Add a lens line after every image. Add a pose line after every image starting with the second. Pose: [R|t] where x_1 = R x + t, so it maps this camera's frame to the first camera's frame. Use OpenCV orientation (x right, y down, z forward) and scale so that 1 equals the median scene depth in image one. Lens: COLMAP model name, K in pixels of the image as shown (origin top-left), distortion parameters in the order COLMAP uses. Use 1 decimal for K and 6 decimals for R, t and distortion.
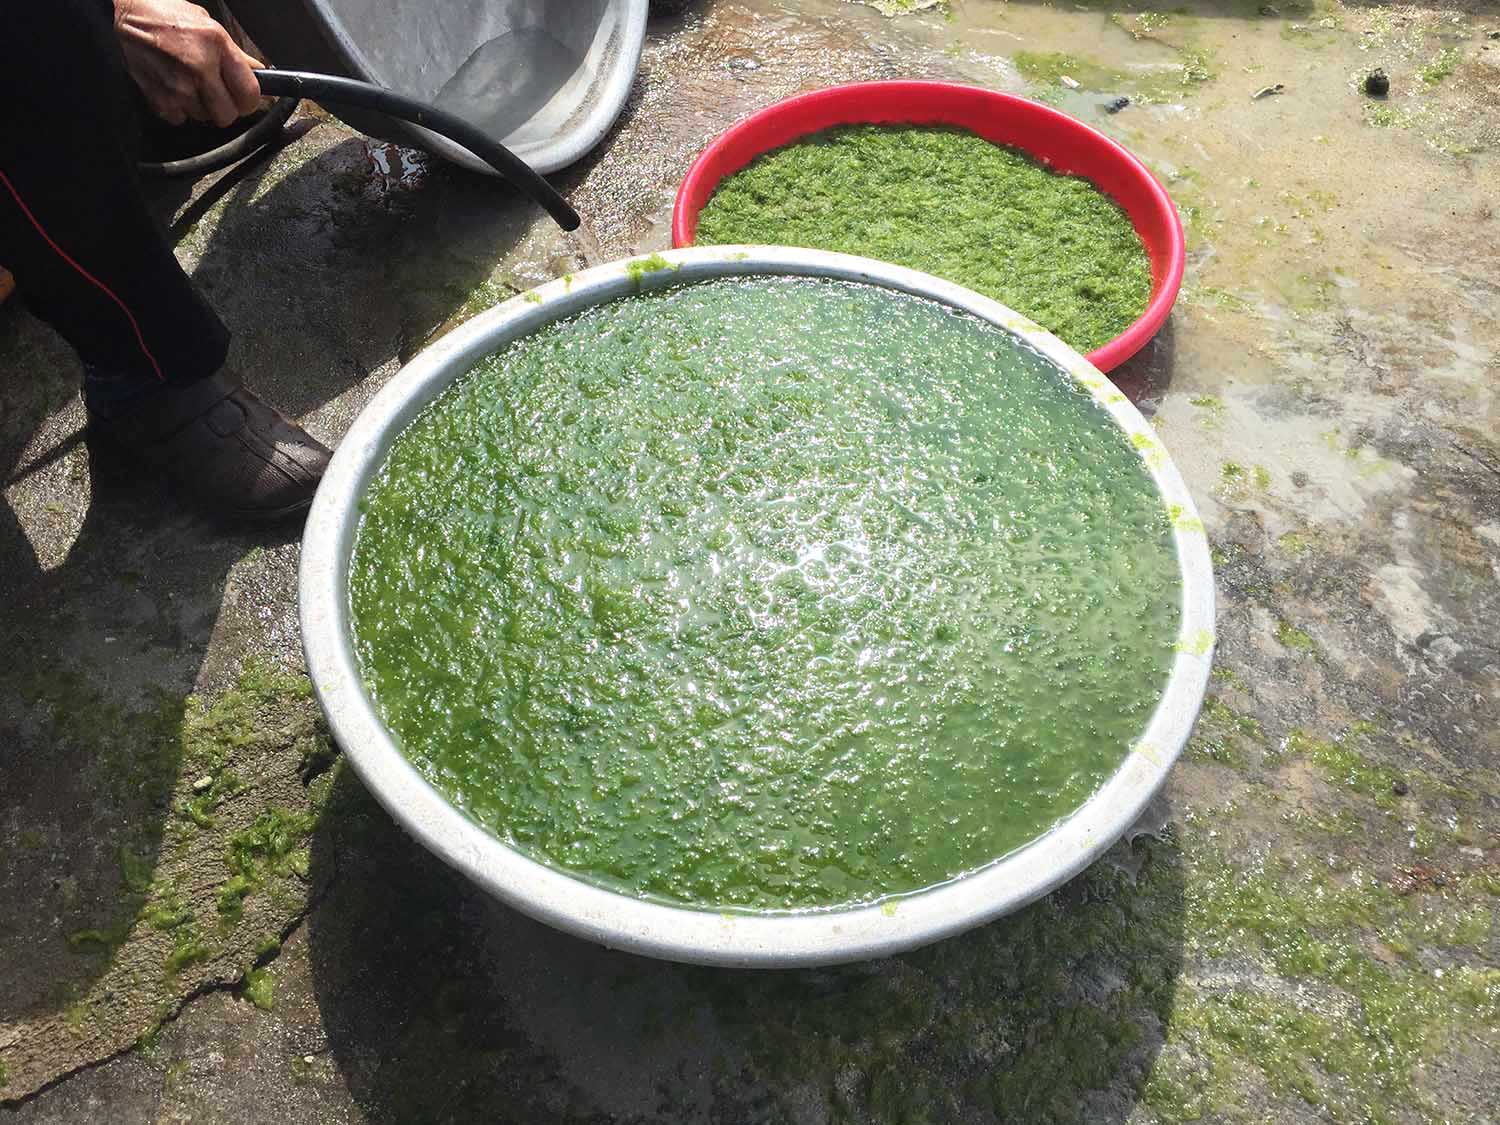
lens RADIAL K [[1293.2, 0, 754.1], [0, 1293.2, 581.9], [0, 0, 1]] dist [0.082404, -0.103439]
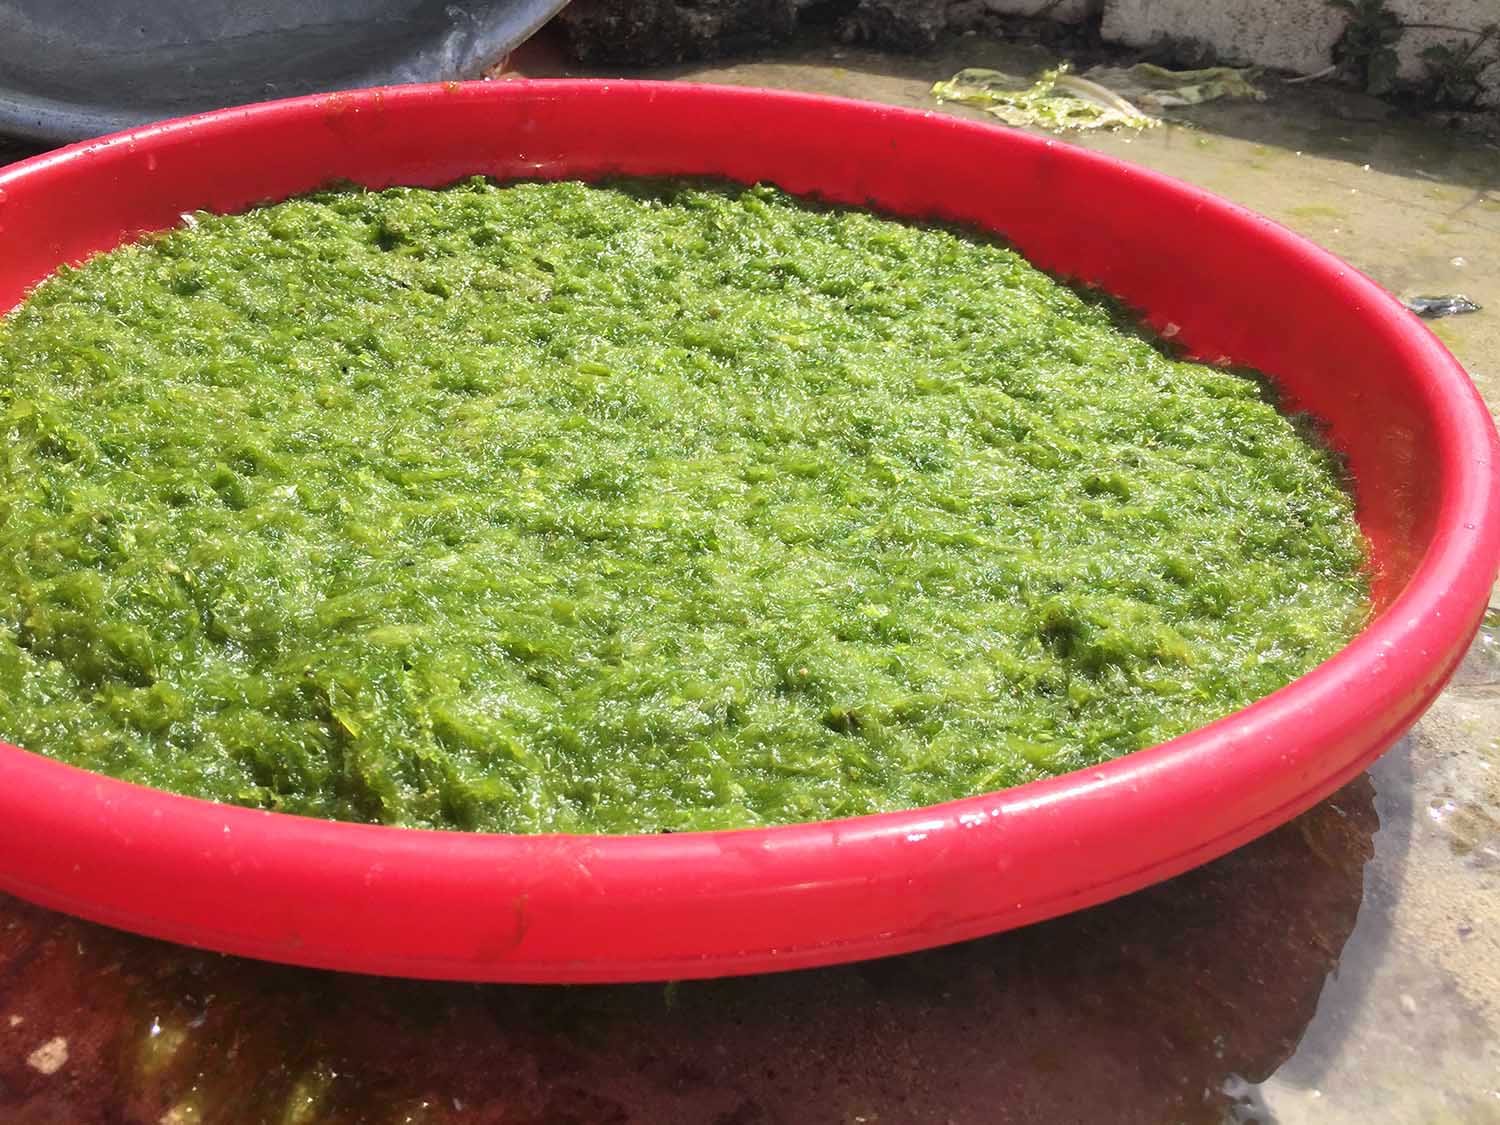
lens RADIAL K [[1293.2, 0, 754.1], [0, 1293.2, 581.9], [0, 0, 1]] dist [0.082404, -0.103439]
pose [[0.917205, 0.246886, -0.312702, 0.276466], [-0.329124, 0.911825, -0.245464, -0.146318], [0.224528, 0.328059, 0.917586, 0.739589]]
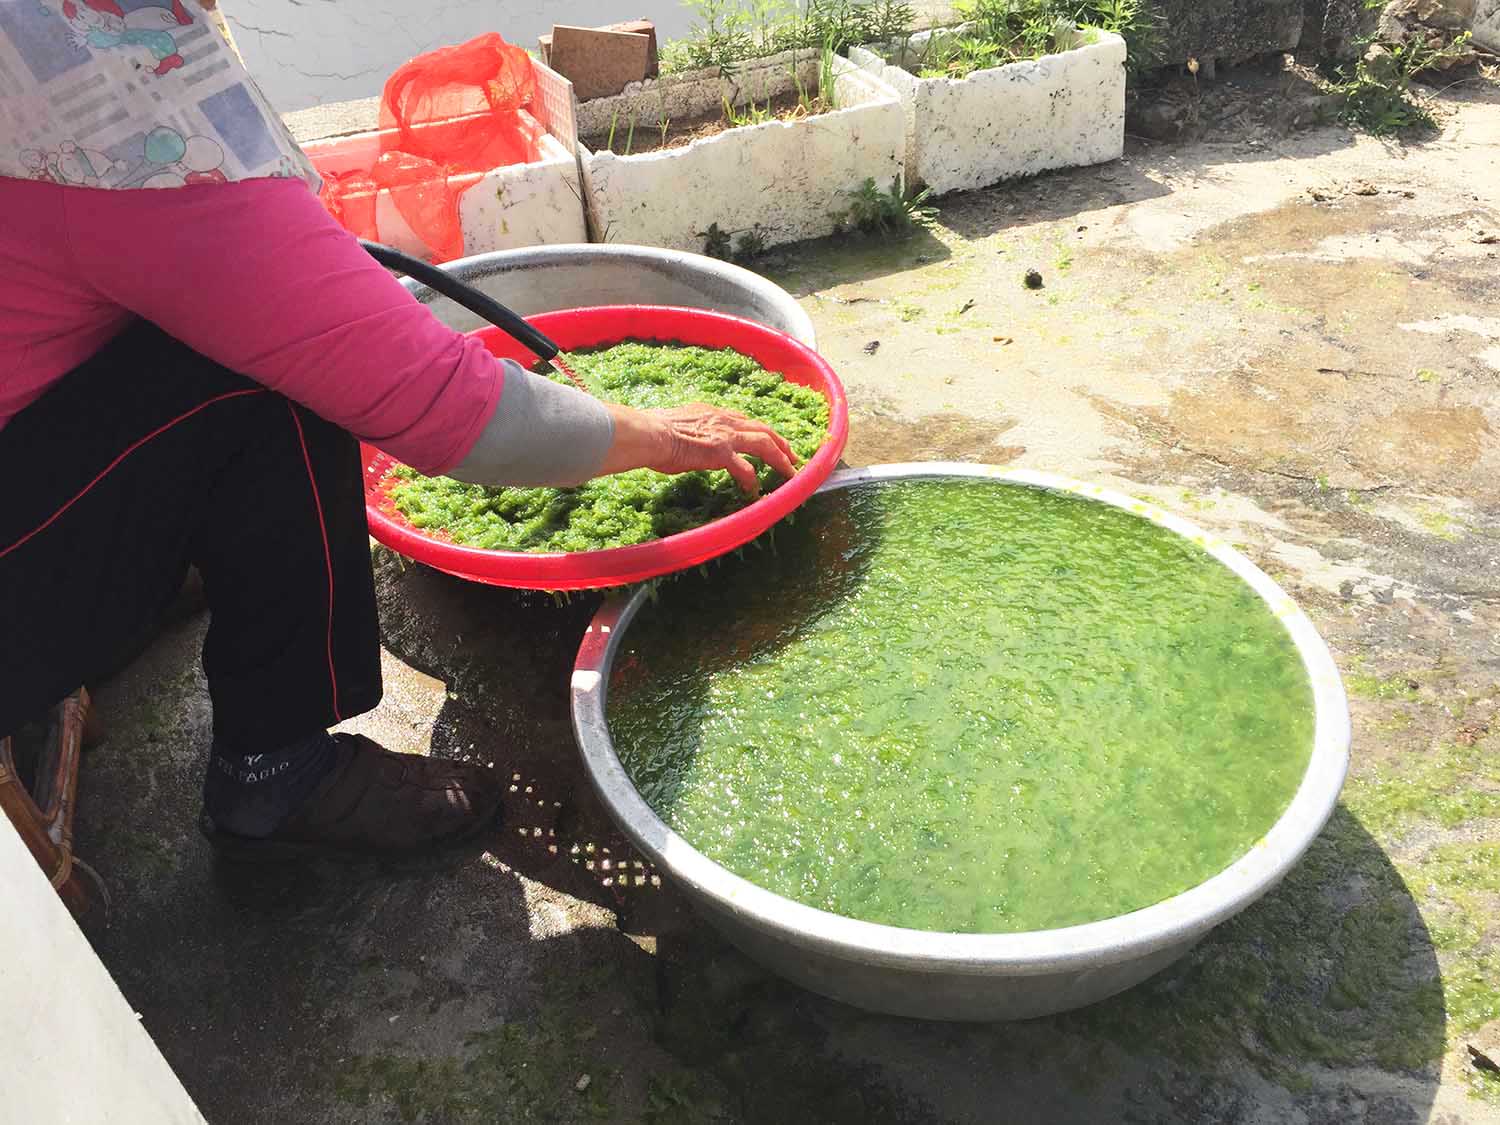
lens RADIAL K [[1314.4, 0, 750.0], [0, 1314.4, 562.5], [0, 0, 1]] dist [0.052477, -0.003503]
pose [[0.885587, -0.321906, 0.334831, -0.380381], [0.402067, 0.892218, -0.205643, 0.042211], [-0.232545, 0.316740, 0.919565, -0.085022]]
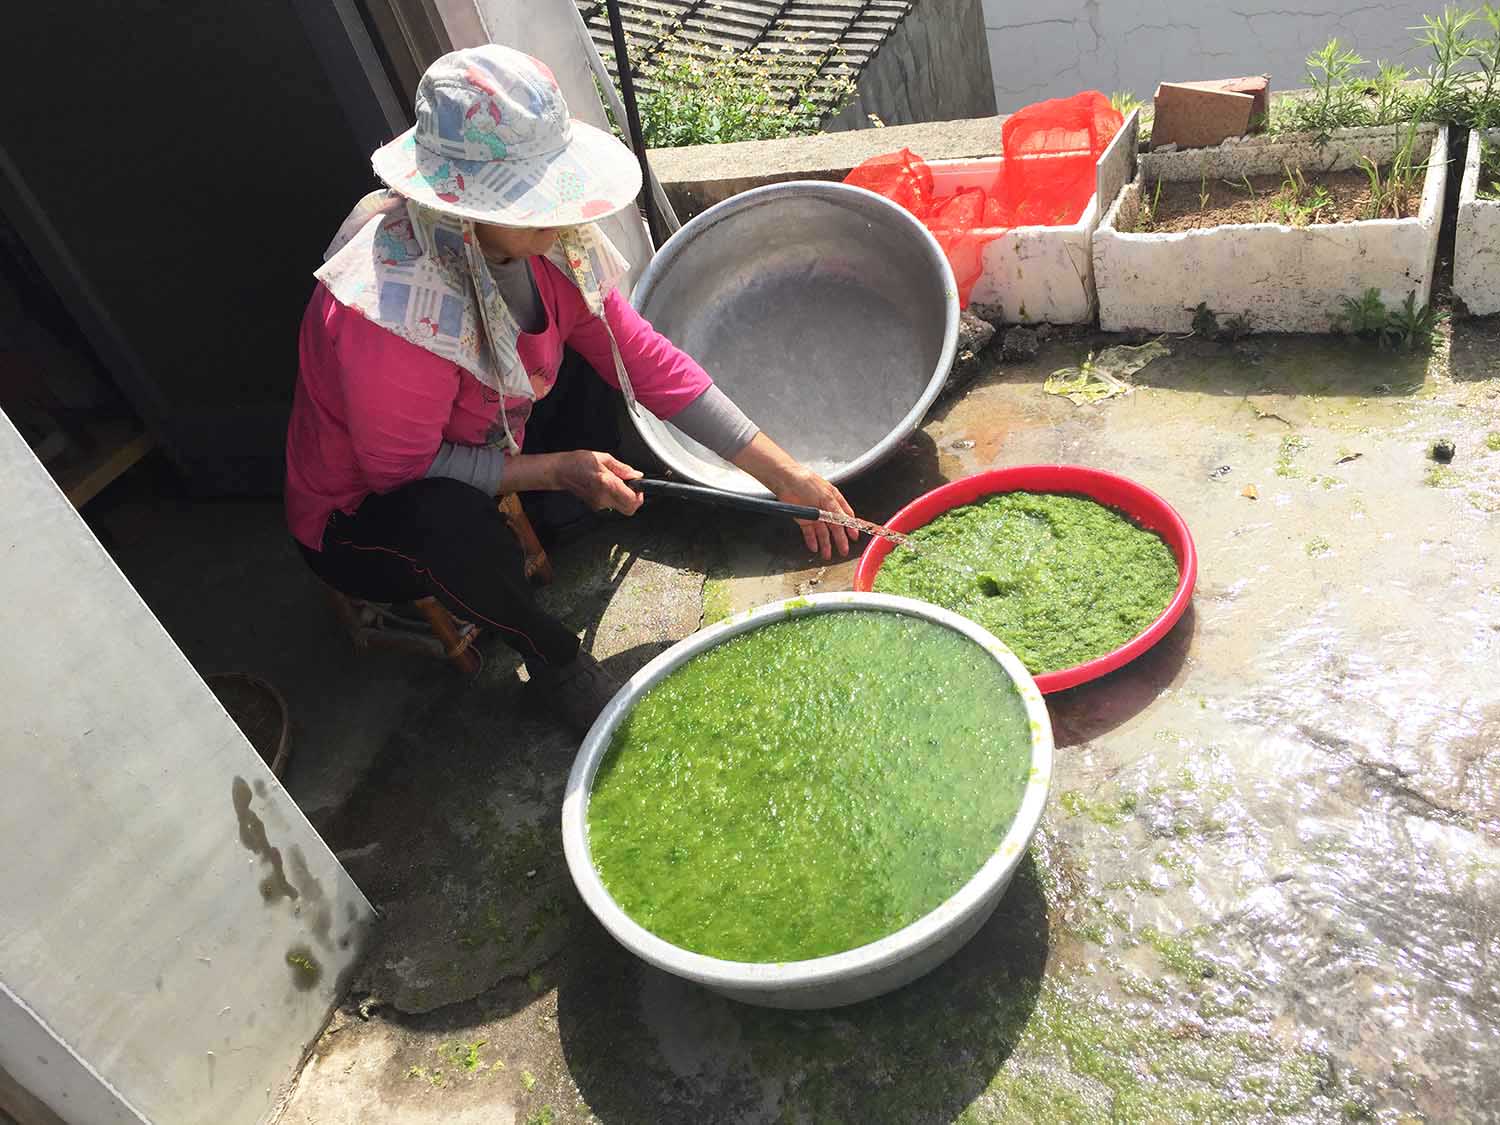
lens RADIAL K [[1293.2, 0, 754.1], [0, 1293.2, 581.9], [0, 0, 1]] dist [0.082404, -0.103439]
pose [[0.908483, 0.020153, -0.417436, 0.485652], [-0.085956, 0.986492, -0.139445, -0.023009], [0.408987, 0.162565, 0.897943, -0.478088]]
